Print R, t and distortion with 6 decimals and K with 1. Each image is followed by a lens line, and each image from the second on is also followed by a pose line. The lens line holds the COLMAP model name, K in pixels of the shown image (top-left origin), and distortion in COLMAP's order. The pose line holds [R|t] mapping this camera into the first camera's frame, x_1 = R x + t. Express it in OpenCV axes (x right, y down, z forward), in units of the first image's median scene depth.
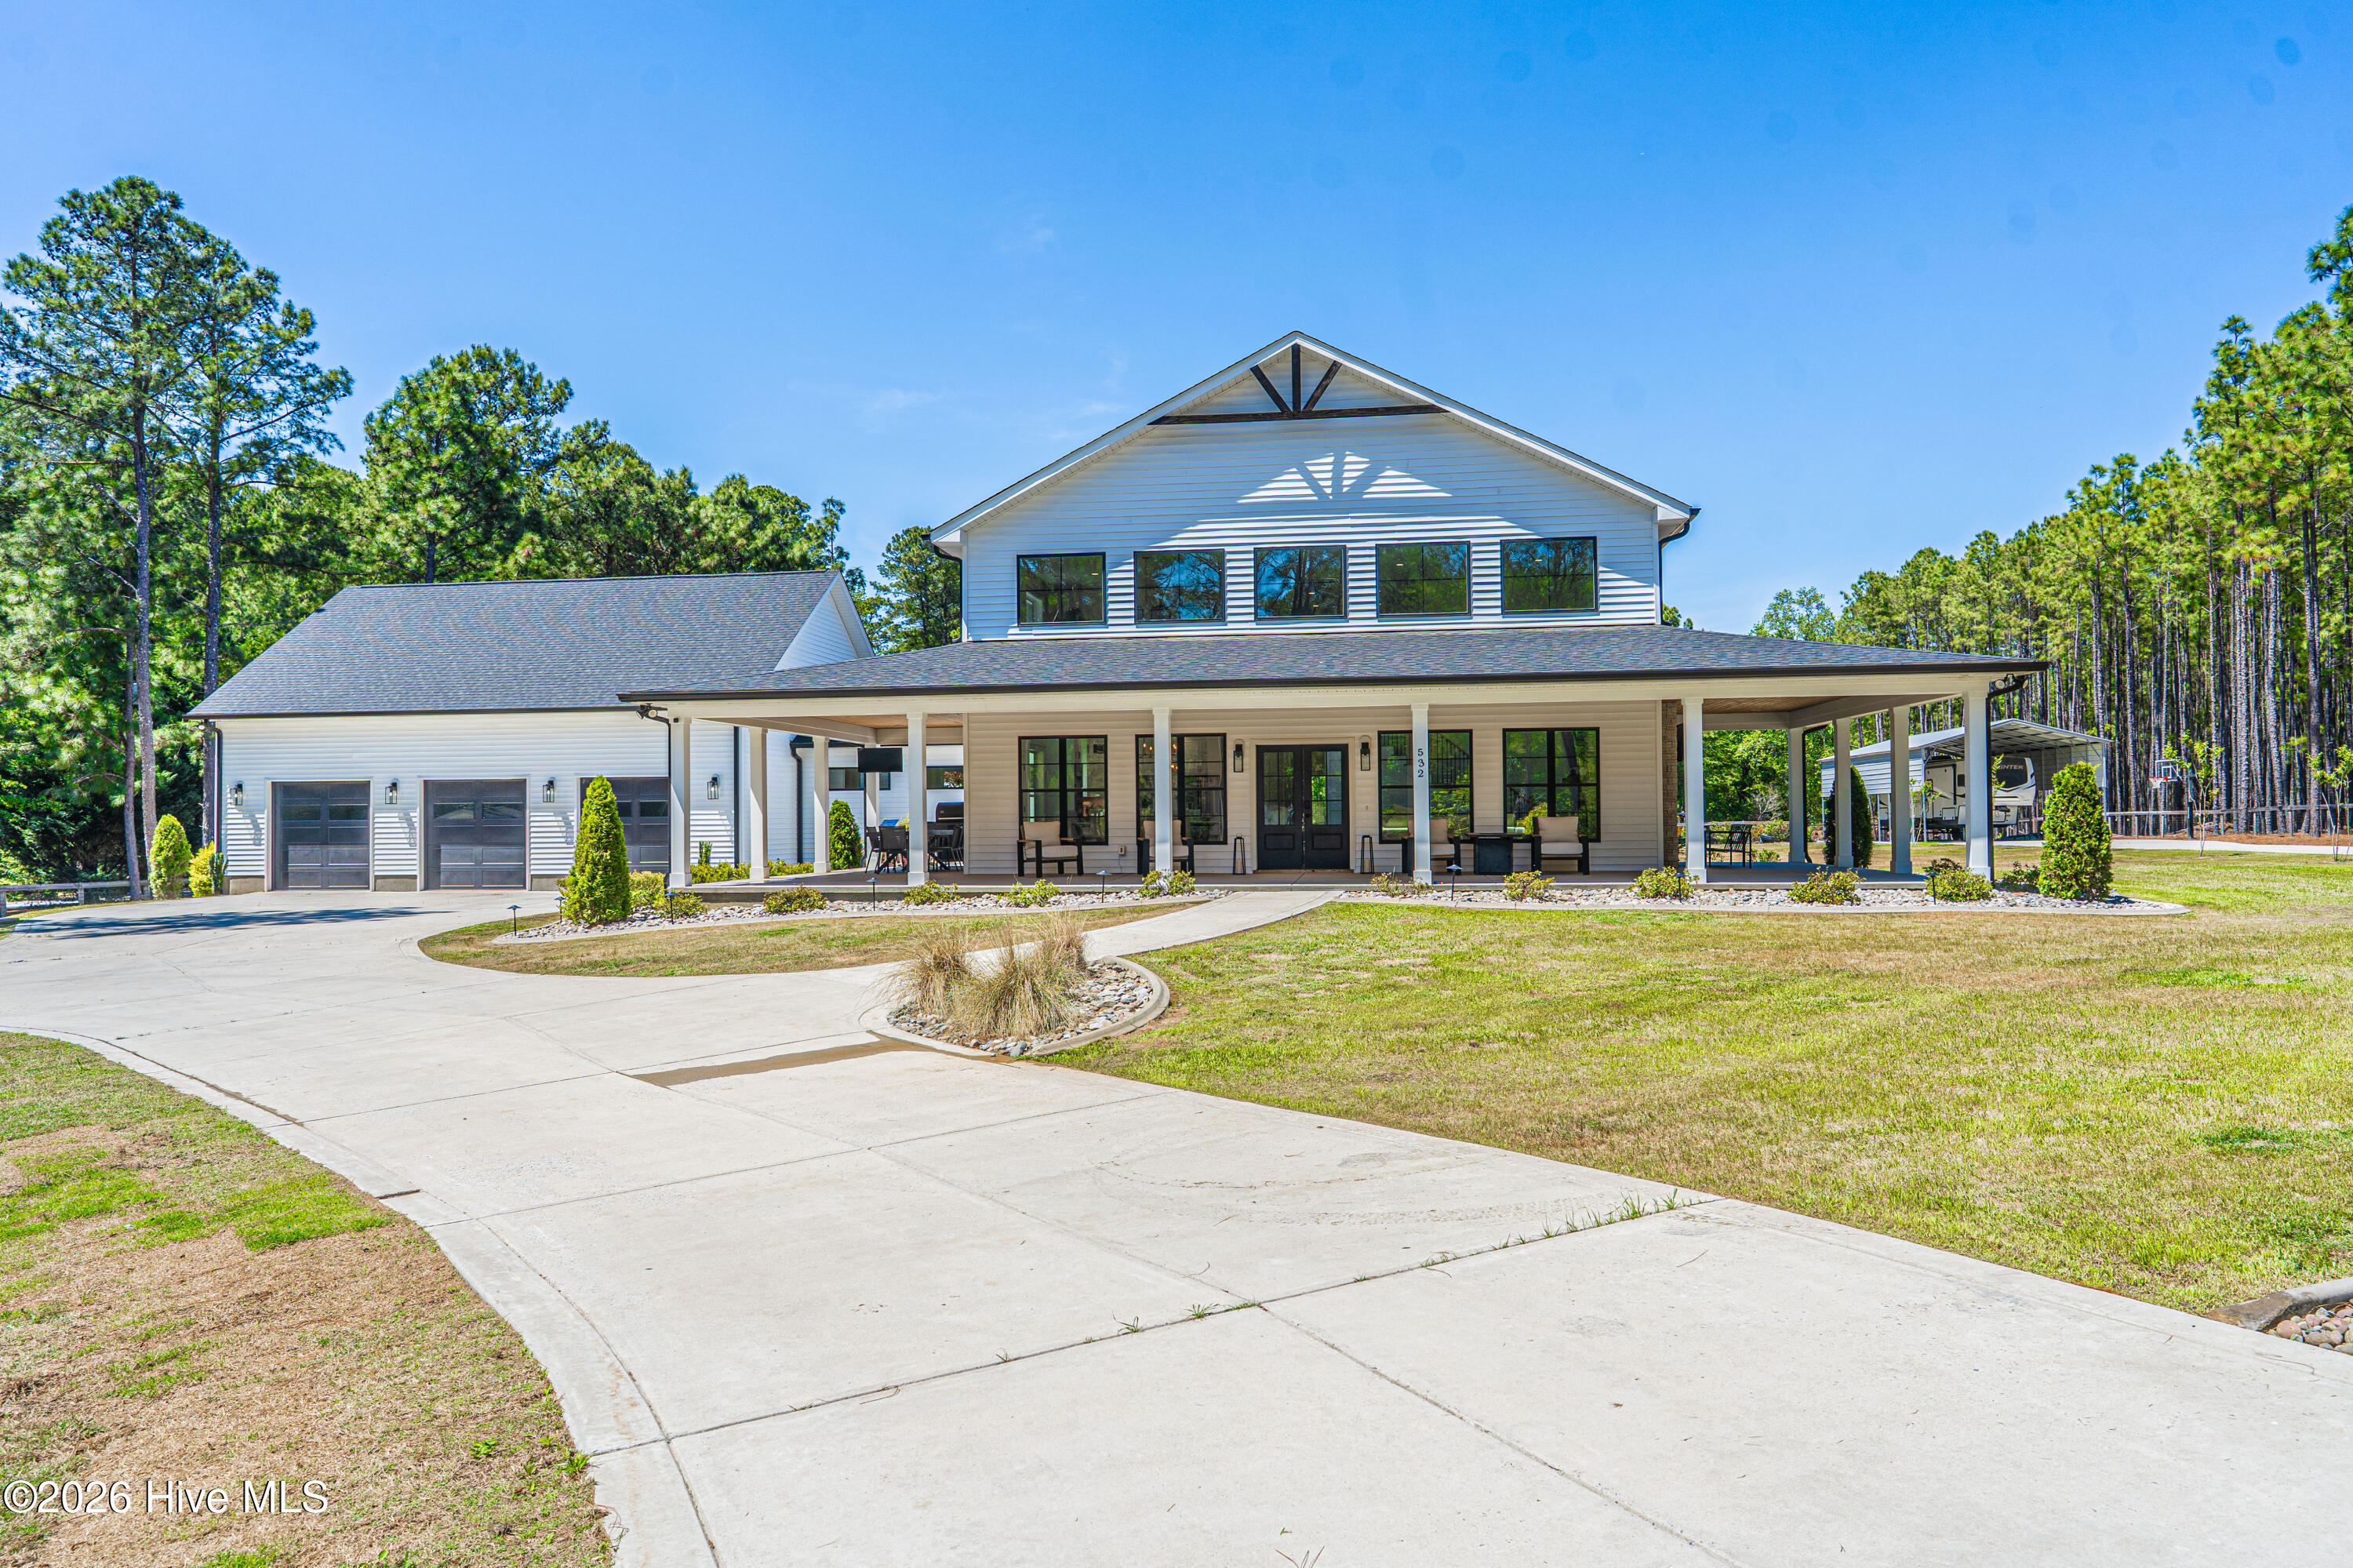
lens RADIAL K [[1564.4, 0, 1177.0], [0, 1564.4, 779.5], [0, 0, 1]] dist [-0.000001, 0.001493]
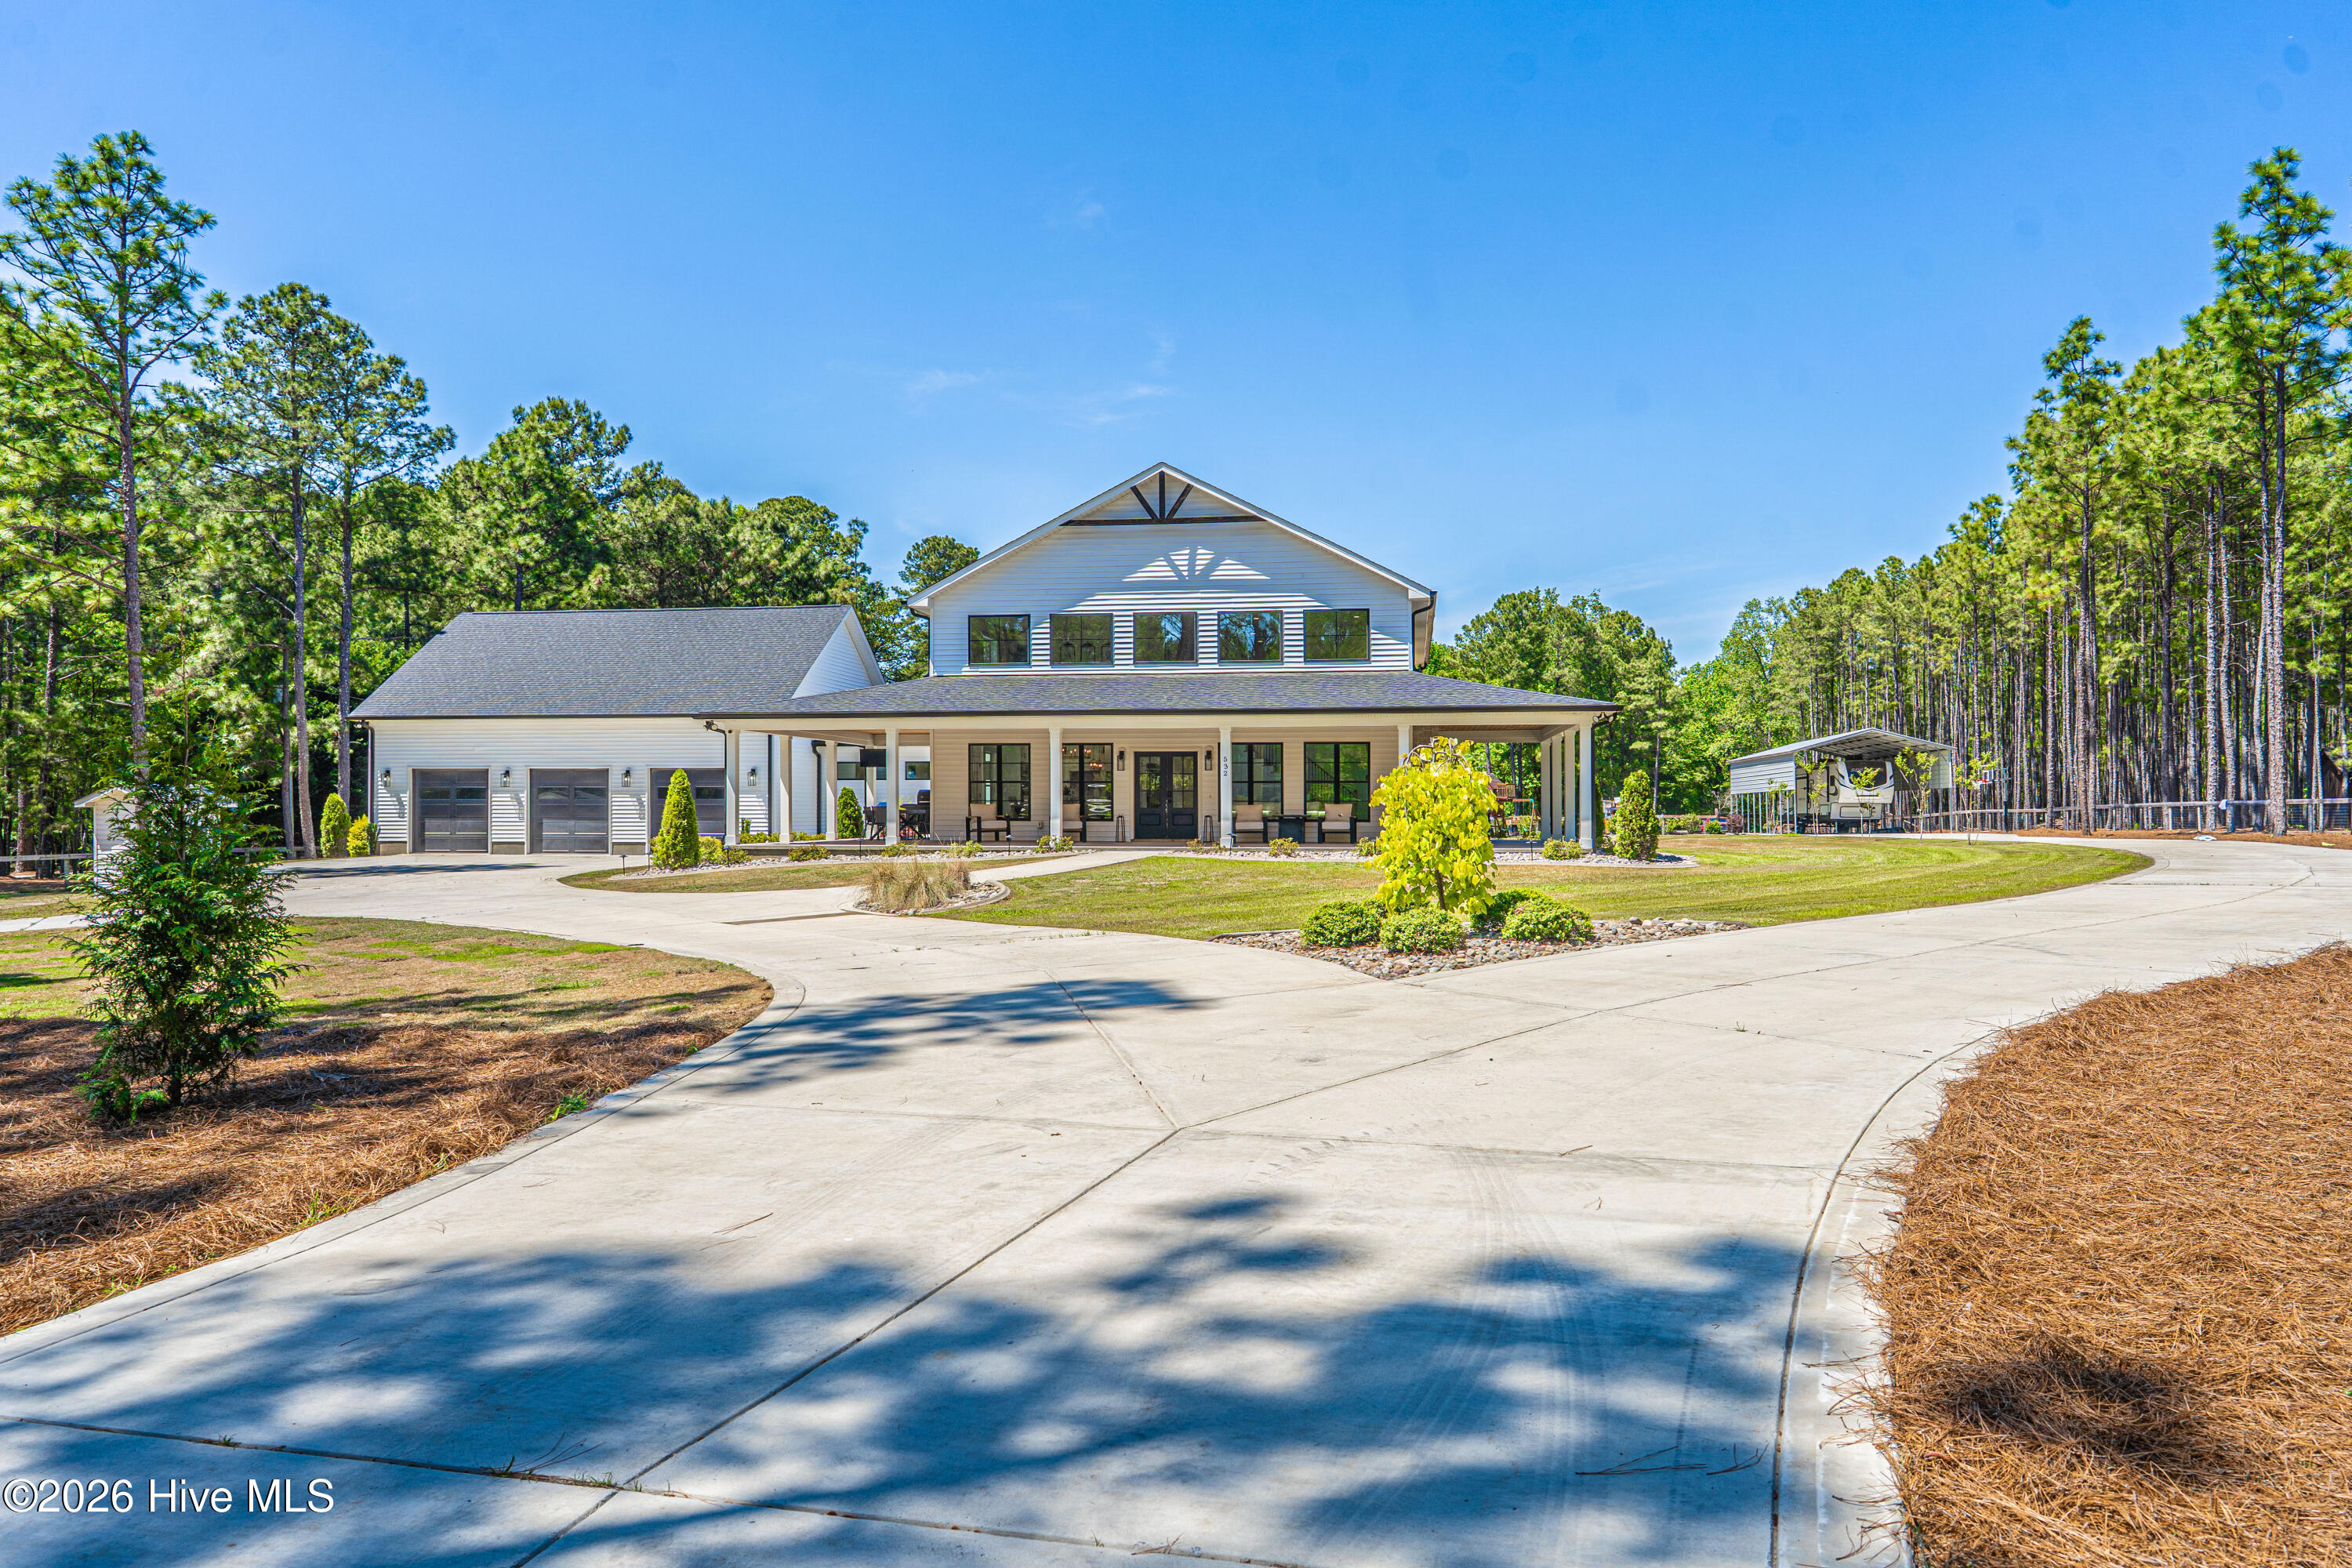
lens RADIAL K [[1563.7, 0, 1176.2], [0, 1563.7, 790.5], [0, 0, 1]] dist [-0.000001, 0.001493]
pose [[0.999769, 0.010702, -0.018663, 0.077995], [-0.010472, 0.999868, 0.012384, -0.003146], [0.018793, -0.012186, 0.999749, -0.284004]]
